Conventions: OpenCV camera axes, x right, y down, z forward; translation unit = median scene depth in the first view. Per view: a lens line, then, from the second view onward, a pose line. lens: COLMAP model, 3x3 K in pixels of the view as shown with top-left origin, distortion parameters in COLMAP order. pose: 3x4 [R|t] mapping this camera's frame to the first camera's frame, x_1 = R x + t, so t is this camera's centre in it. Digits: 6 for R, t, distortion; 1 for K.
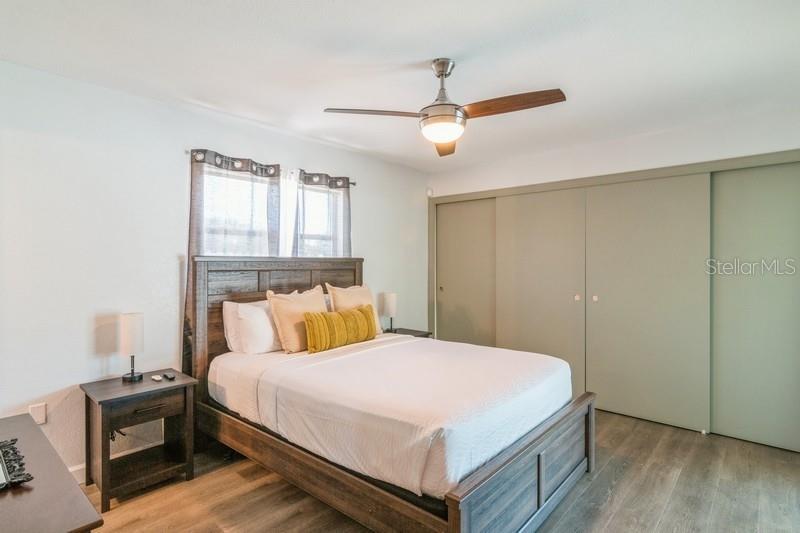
lens RADIAL K [[395.2, 0, 400.0], [0, 395.2, 266.5], [0, 0, 1]] dist [-0.001669, -0.000133]
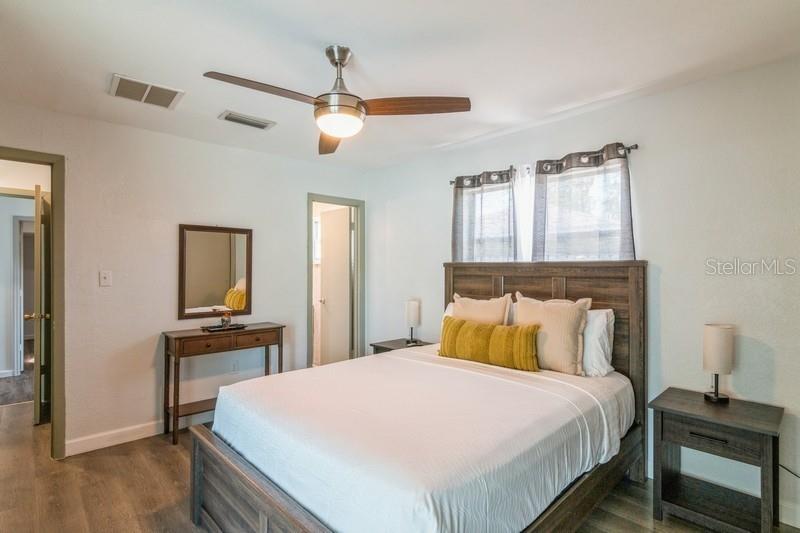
lens RADIAL K [[406.3, 0, 399.9], [0, 406.3, 270.0], [0, 0, 1]] dist [0.000530, 0.000012]
pose [[-0.071405, 0.004395, -0.997438, 0.697716], [-0.011057, 0.999925, 0.005197, -0.007046], [0.997386, 0.011400, -0.071351, 0.799643]]
